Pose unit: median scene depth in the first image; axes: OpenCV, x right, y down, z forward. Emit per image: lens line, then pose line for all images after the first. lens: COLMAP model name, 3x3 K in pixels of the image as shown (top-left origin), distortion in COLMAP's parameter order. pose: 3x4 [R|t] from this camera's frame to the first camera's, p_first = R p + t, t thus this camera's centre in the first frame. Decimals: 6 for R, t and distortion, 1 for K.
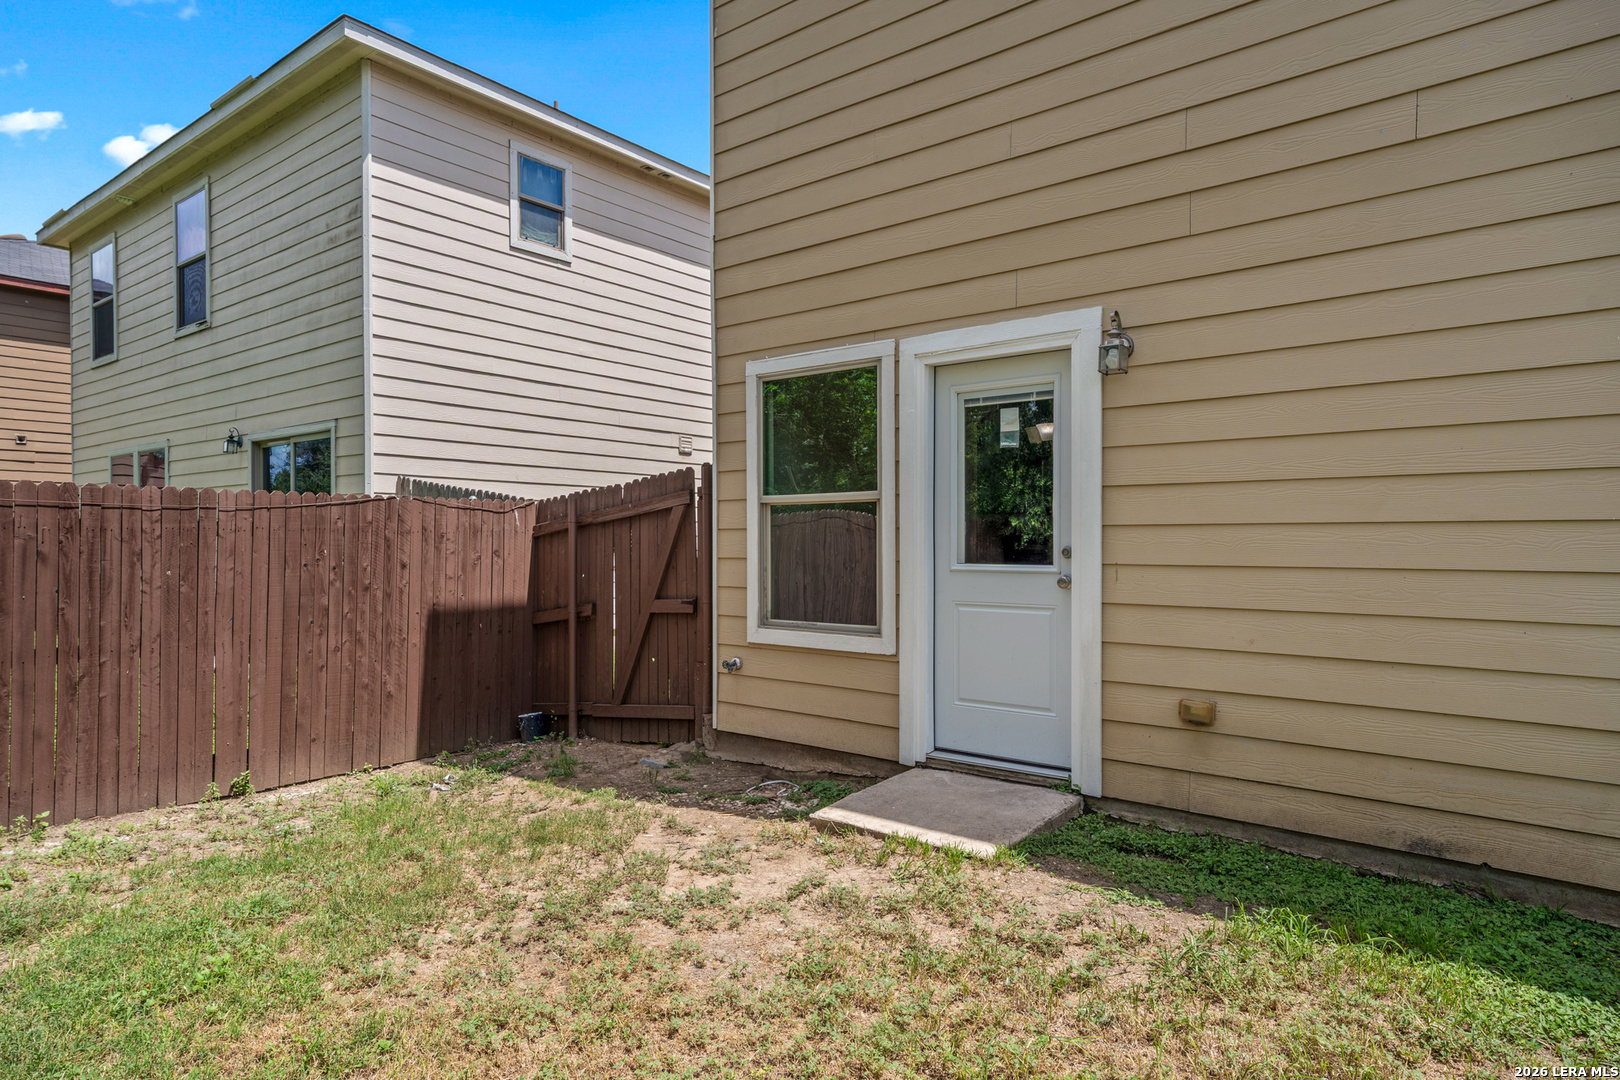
lens RADIAL K [[963.2, 0, 810.0], [0, 963.2, 540.0], [0, 0, 1]] dist [0.005967, 0.029384]
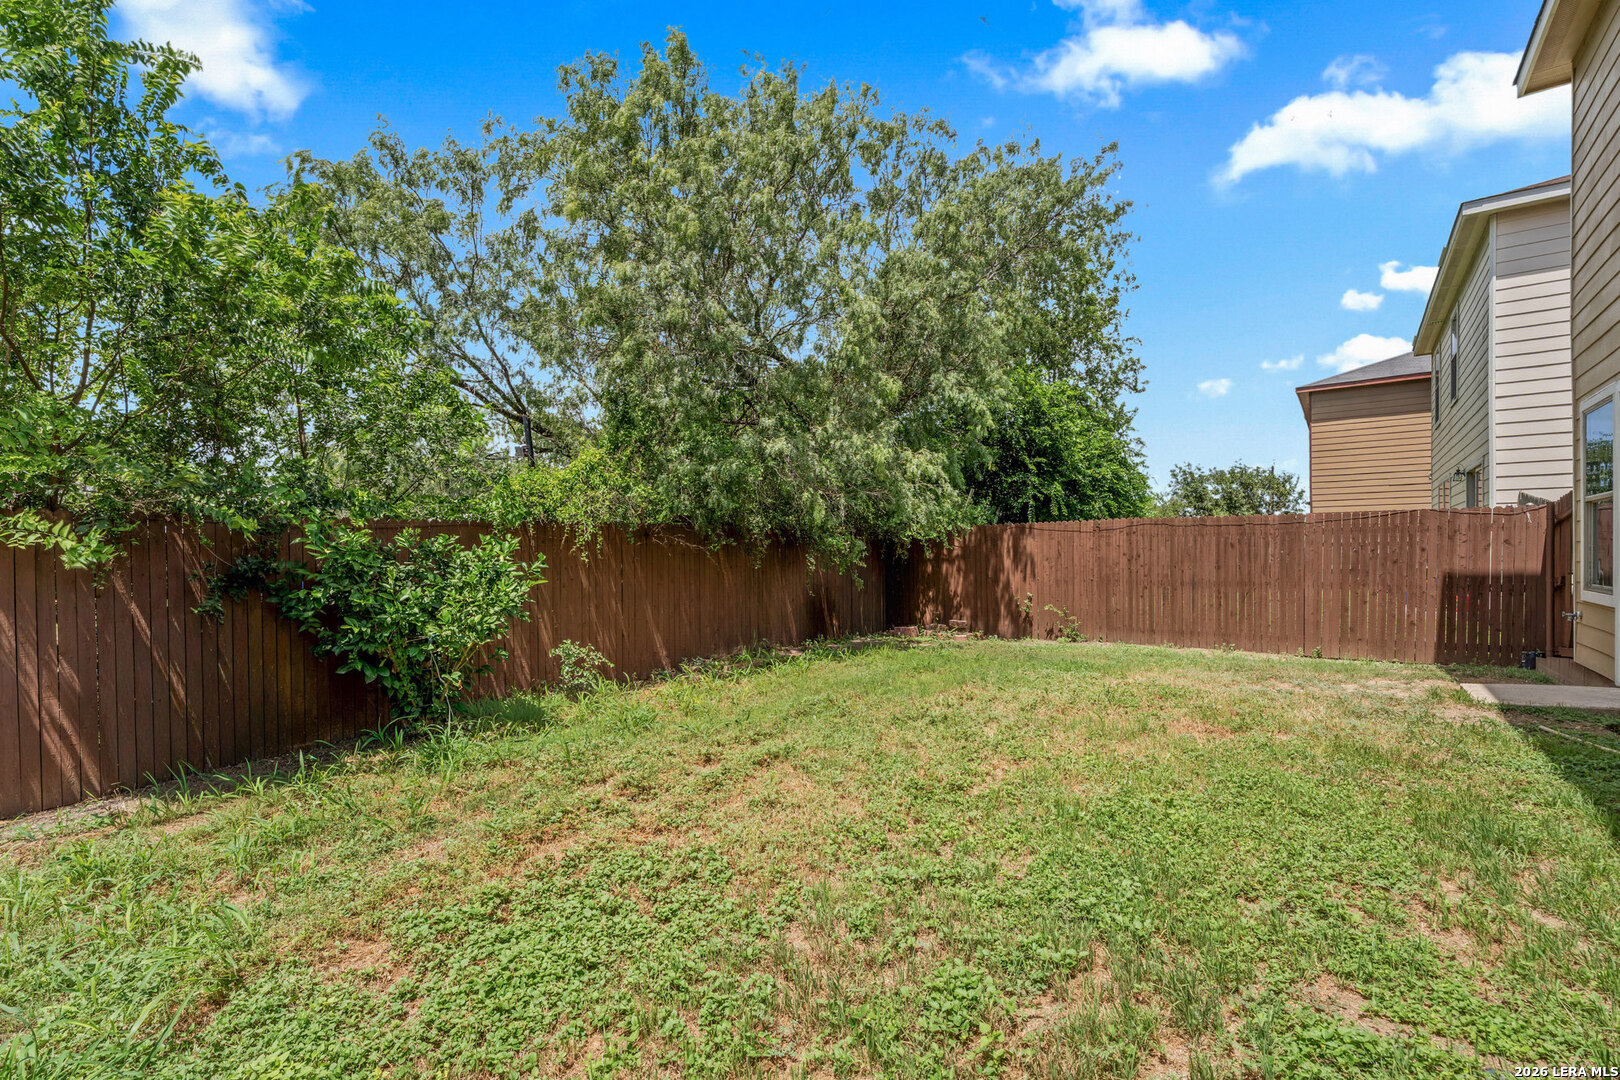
lens RADIAL K [[766.4, 0, 802.6], [0, 766.4, 559.5], [0, 0, 1]] dist [0.001612, 0.000145]
pose [[0.073594, 0.004910, -0.997276, 0.866575], [0.016800, 0.999840, 0.006162, 0.017263], [0.997147, -0.017208, 0.073499, -0.210648]]
